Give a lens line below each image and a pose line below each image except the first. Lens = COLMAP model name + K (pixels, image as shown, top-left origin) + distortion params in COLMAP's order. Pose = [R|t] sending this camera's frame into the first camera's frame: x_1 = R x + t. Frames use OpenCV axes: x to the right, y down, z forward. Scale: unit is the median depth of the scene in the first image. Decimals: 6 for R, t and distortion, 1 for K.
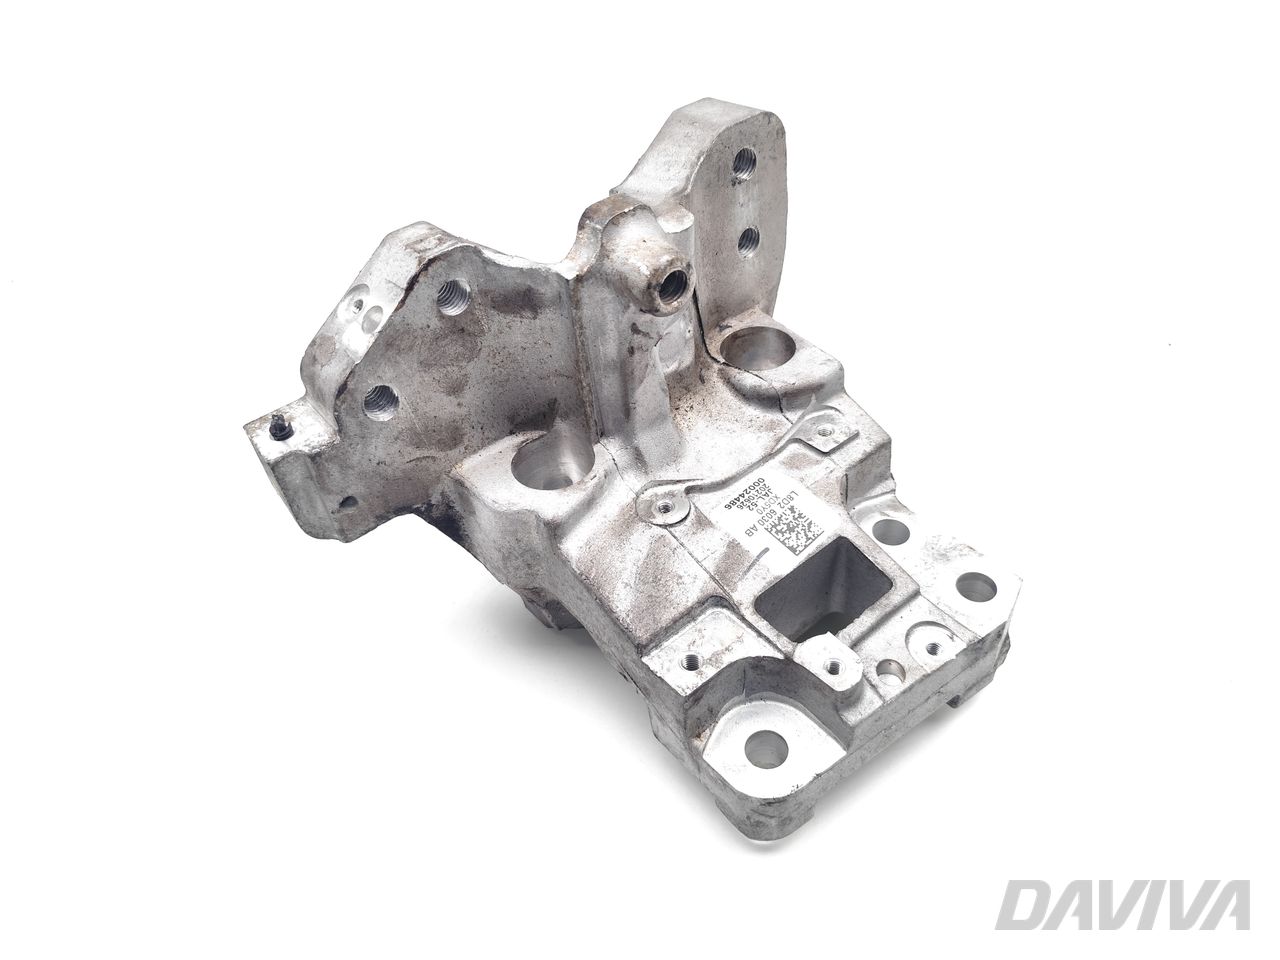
lens RADIAL K [[856.1, 0, 638.6], [0, 856.1, 480.7], [0, 0, 1]] dist [0.003414, 0.000110]
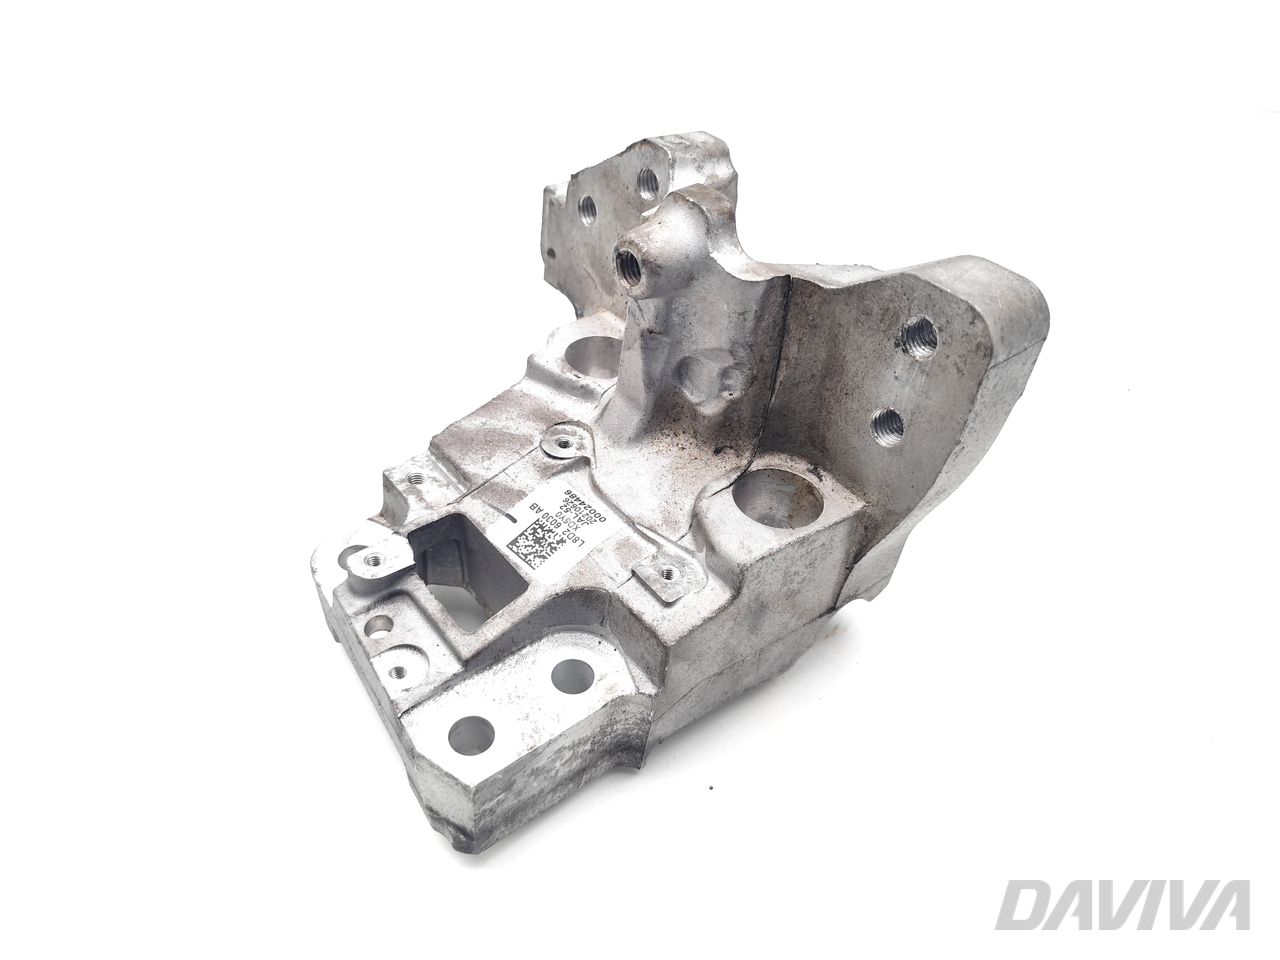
lens RADIAL K [[856.1, 0, 639.5], [0, 856.1, 479.3], [0, 0, 1]] dist [0.003414, 0.000110]
pose [[0.012805, 0.725437, -0.688169, 0.797245], [-0.751505, 0.460975, 0.471956, -0.520201], [0.659603, 0.511119, 0.551073, 0.509400]]
